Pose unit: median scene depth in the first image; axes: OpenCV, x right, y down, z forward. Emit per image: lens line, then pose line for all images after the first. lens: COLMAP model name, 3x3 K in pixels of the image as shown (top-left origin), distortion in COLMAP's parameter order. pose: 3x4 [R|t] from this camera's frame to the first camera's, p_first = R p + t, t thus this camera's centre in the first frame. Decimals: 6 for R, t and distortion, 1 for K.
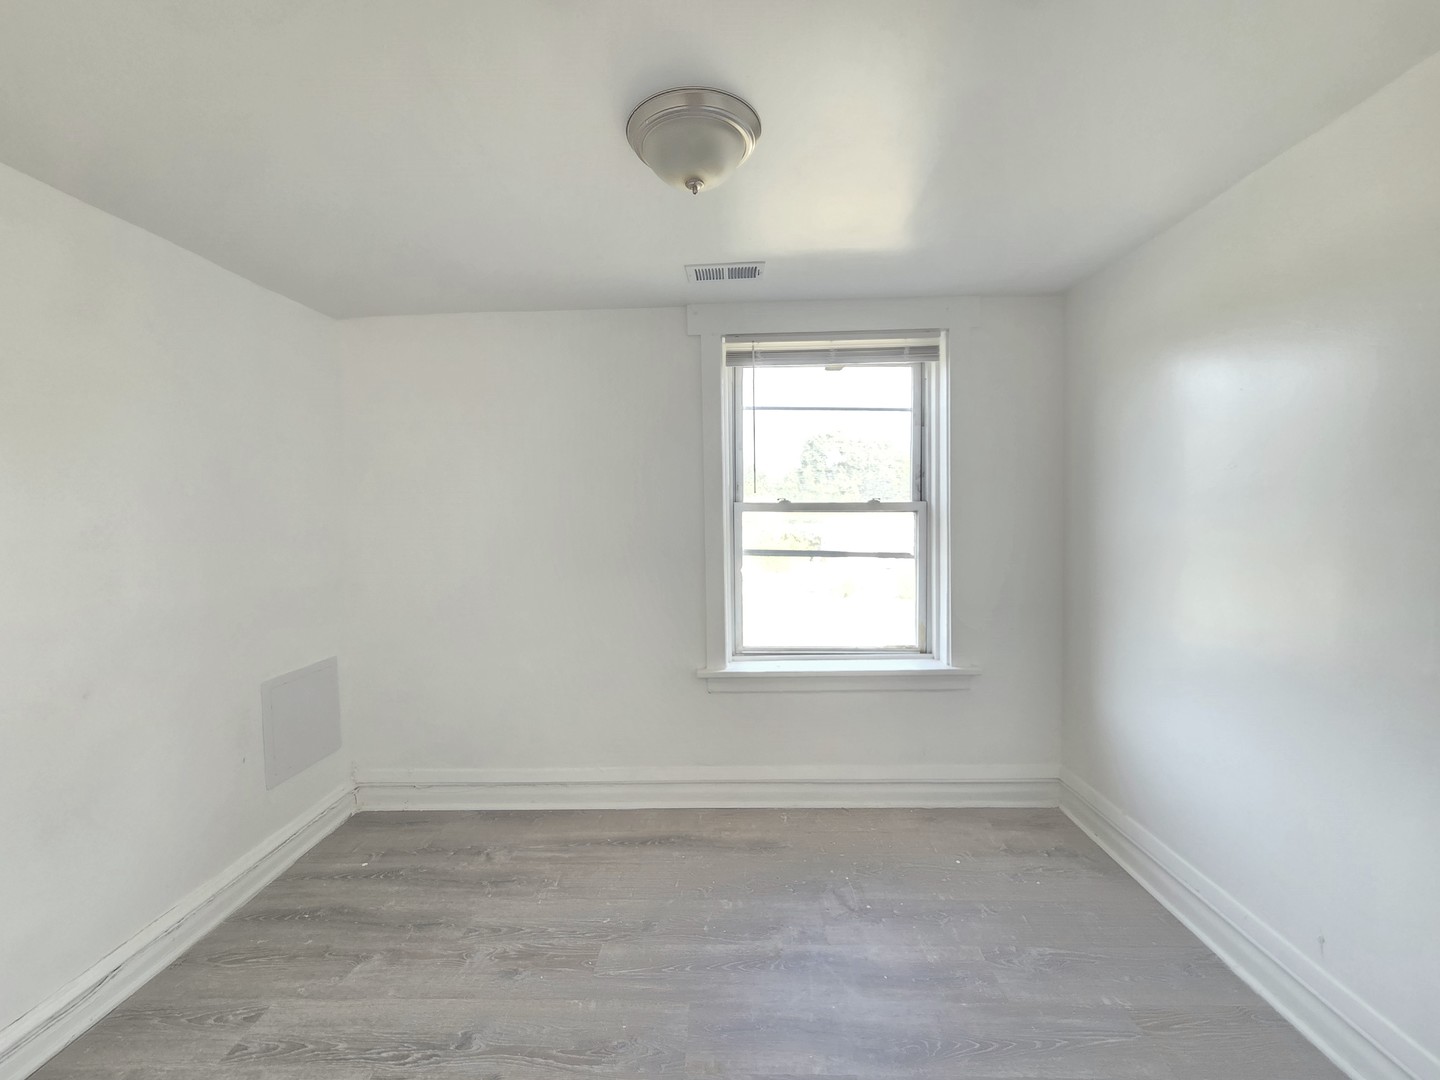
lens RADIAL K [[590.3, 0, 715.0], [0, 590.3, 532.7], [0, 0, 1]] dist [-0.000564, 0.000173]
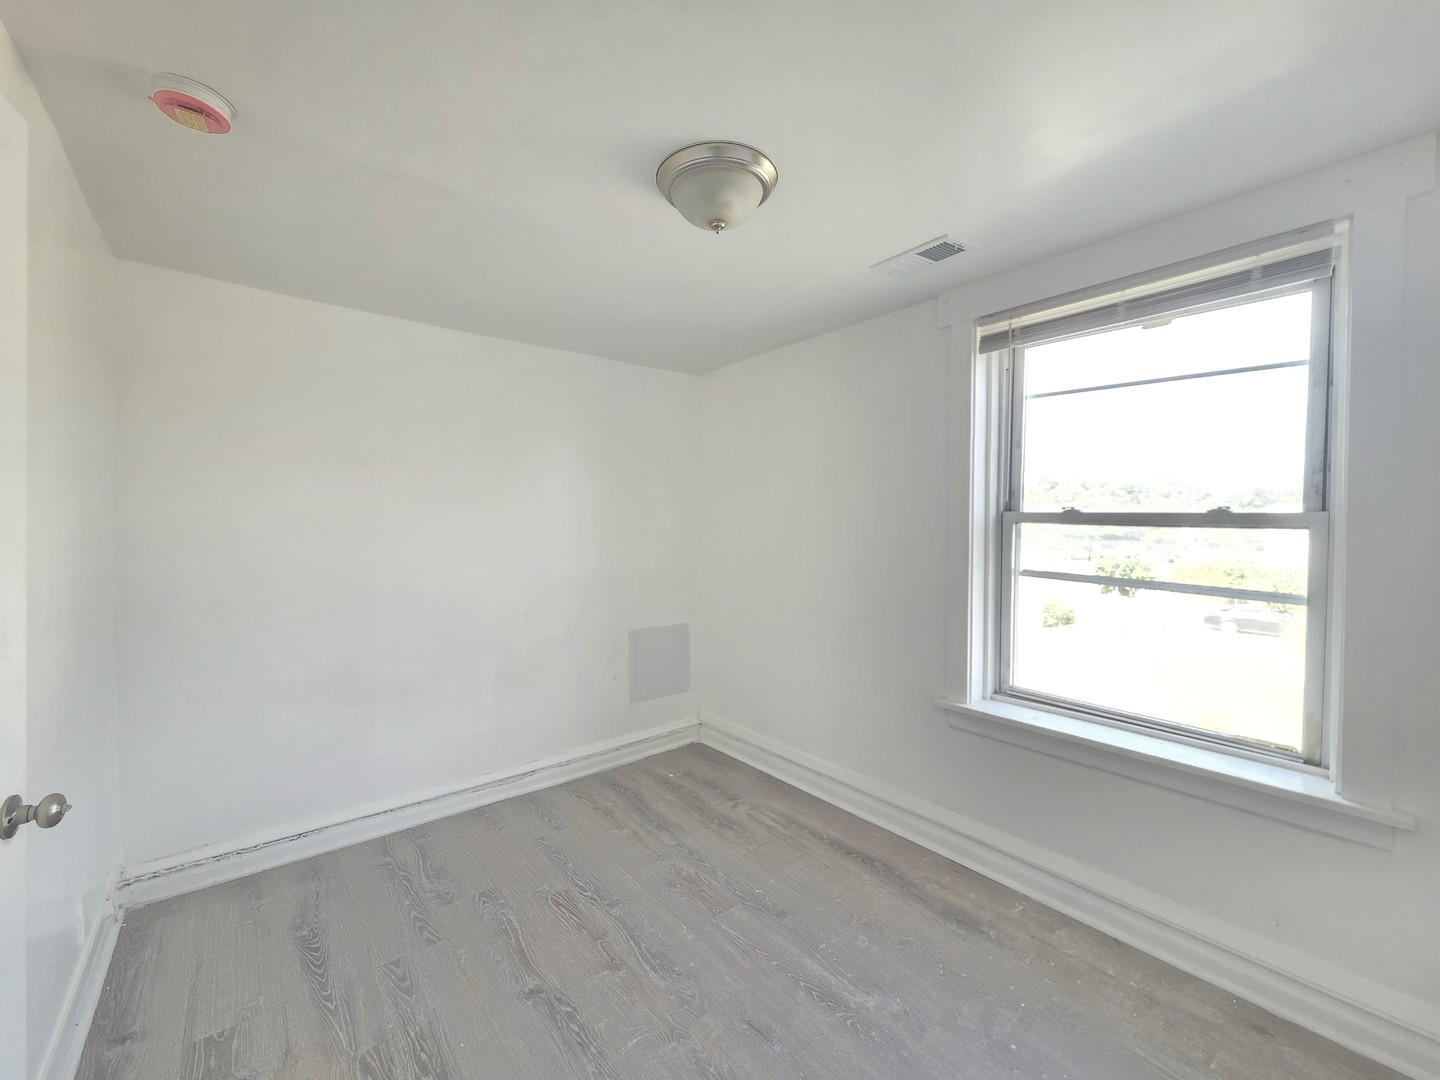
lens RADIAL K [[590.3, 0, 715.0], [0, 590.3, 532.7], [0, 0, 1]] dist [-0.000564, 0.000173]
pose [[0.649352, 0.032204, -0.759806, 0.459019], [-0.039919, 0.999169, 0.008233, -0.013775], [0.759439, 0.024985, 0.650098, 0.162241]]
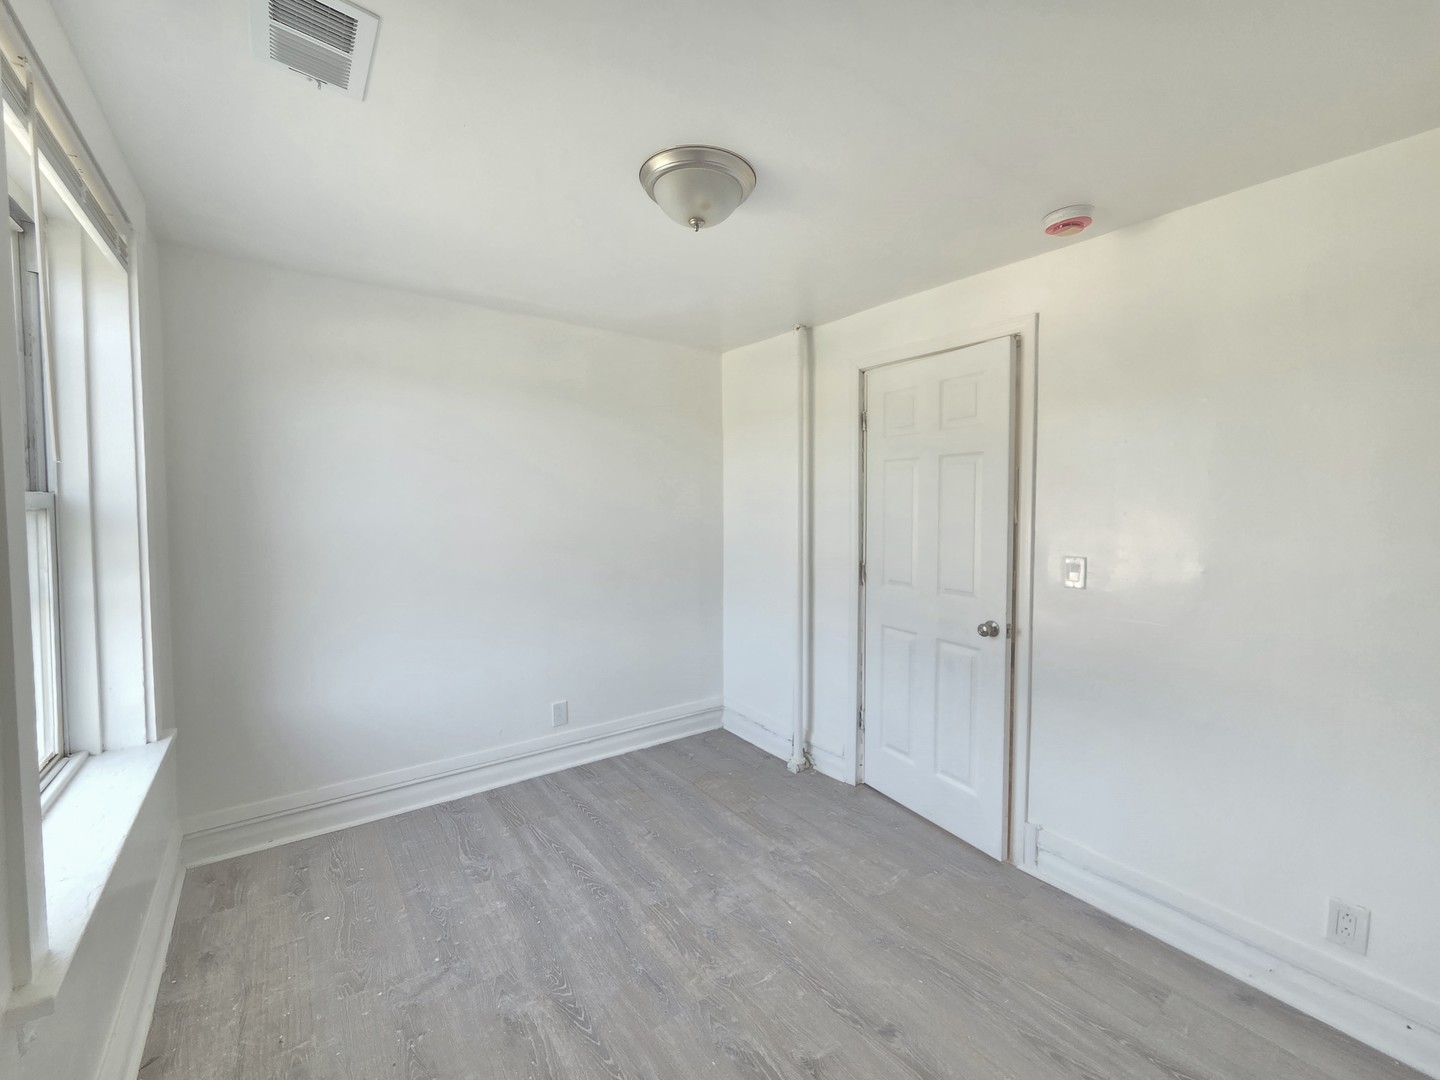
lens RADIAL K [[577.3, 0, 720.0], [0, 577.3, 540.0], [0, 0, 1]] dist [-0.000516, -0.000005]
pose [[-0.623202, -0.034522, 0.781299, -0.529104], [0.029681, 0.997262, 0.067739, -0.027939], [-0.781498, 0.065404, -0.620470, 0.943940]]
